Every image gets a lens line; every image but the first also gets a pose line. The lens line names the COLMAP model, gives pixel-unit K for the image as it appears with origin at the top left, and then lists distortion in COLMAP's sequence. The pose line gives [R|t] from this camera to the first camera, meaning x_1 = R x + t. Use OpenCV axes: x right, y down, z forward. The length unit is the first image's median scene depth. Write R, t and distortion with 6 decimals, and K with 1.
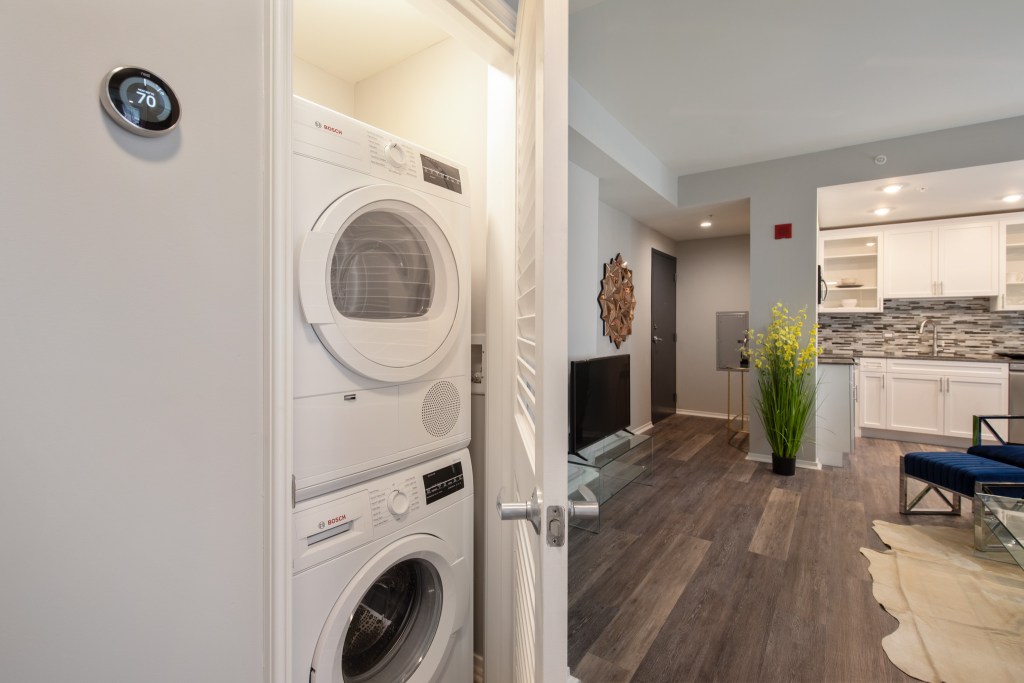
lens RADIAL K [[457.4, 0, 515.4], [0, 457.4, 331.3], [0, 0, 1]] dist [-0.005820, -0.000094]
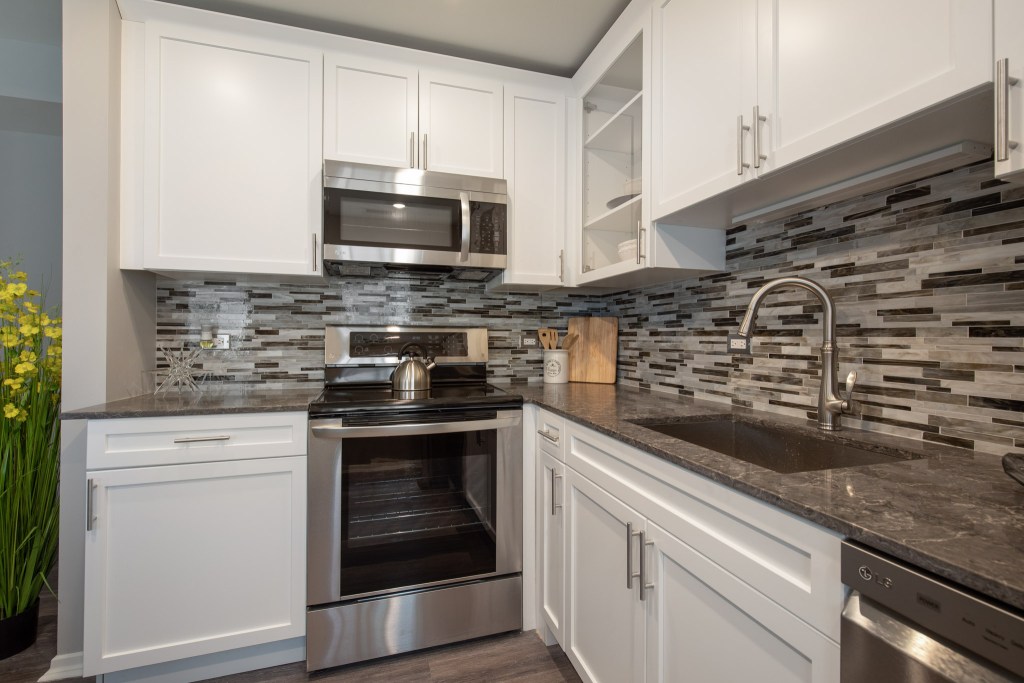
lens RADIAL K [[457.4, 0, 509.1], [0, 457.4, 339.0], [0, 0, 1]] dist [-0.005820, -0.000094]
pose [[0.794445, 0.012194, -0.607214, 0.910599], [-0.027030, 0.999518, -0.015292, 0.014744], [0.606734, 0.028561, 0.794392, 0.691622]]
